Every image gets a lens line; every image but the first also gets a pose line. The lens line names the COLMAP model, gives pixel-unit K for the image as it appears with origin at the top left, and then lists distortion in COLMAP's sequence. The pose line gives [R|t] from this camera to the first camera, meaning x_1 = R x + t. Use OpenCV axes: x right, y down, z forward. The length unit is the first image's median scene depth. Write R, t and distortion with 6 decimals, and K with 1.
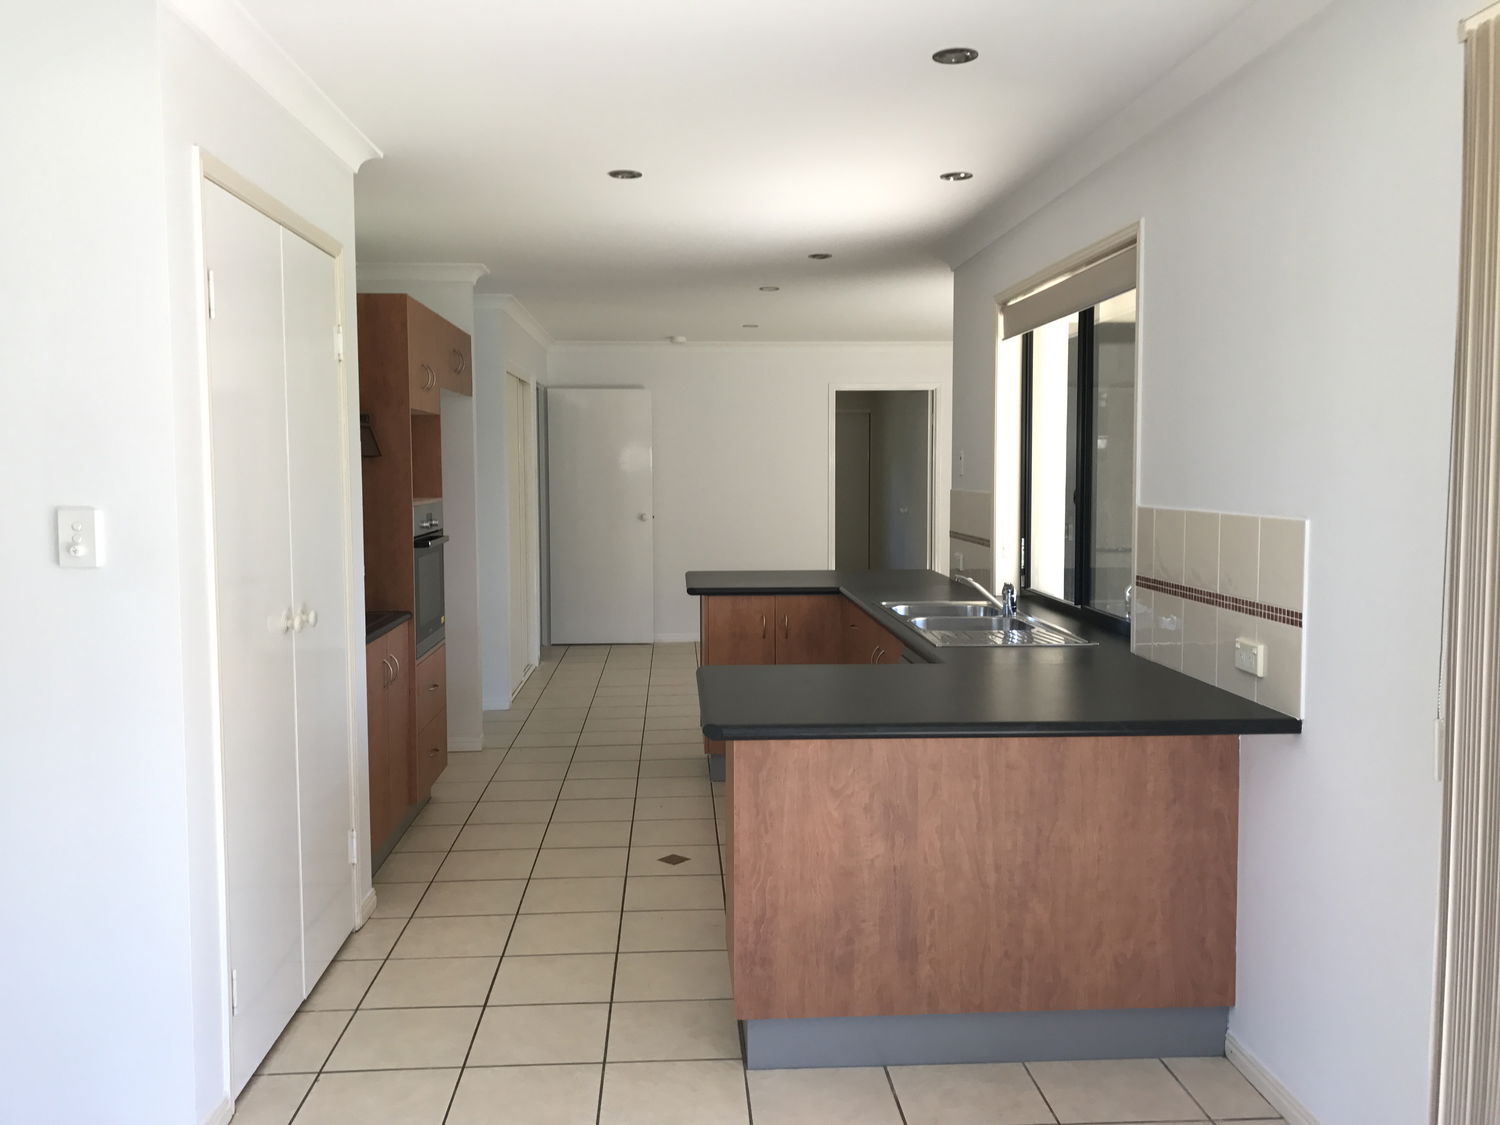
lens RADIAL K [[1242.5, 0, 754.1], [0, 1242.5, 559.4], [0, 0, 1]] dist [0.061047, -0.045836]
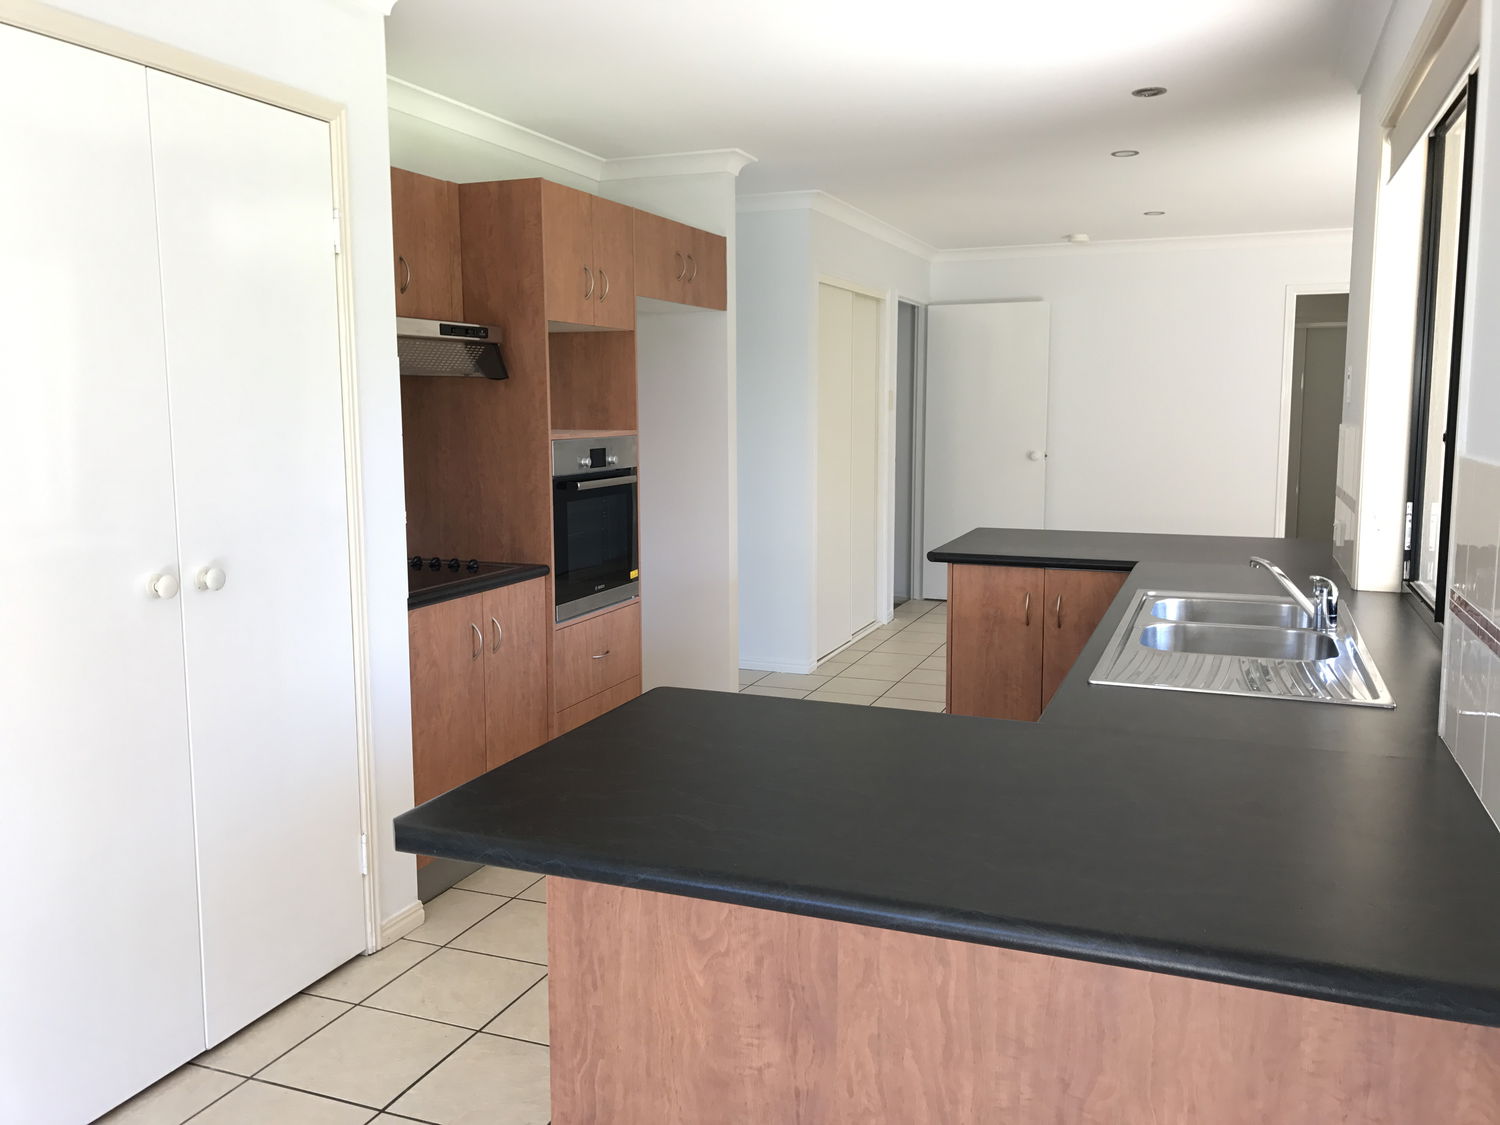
lens RADIAL K [[1242.5, 0, 747.2], [0, 1242.5, 563.5], [0, 0, 1]] dist [0.061047, -0.045836]
pose [[0.903719, 0.056722, -0.424351, 0.319489], [-0.032596, 0.997423, 0.063905, -0.028669], [0.426883, -0.043920, 0.903240, 0.481786]]
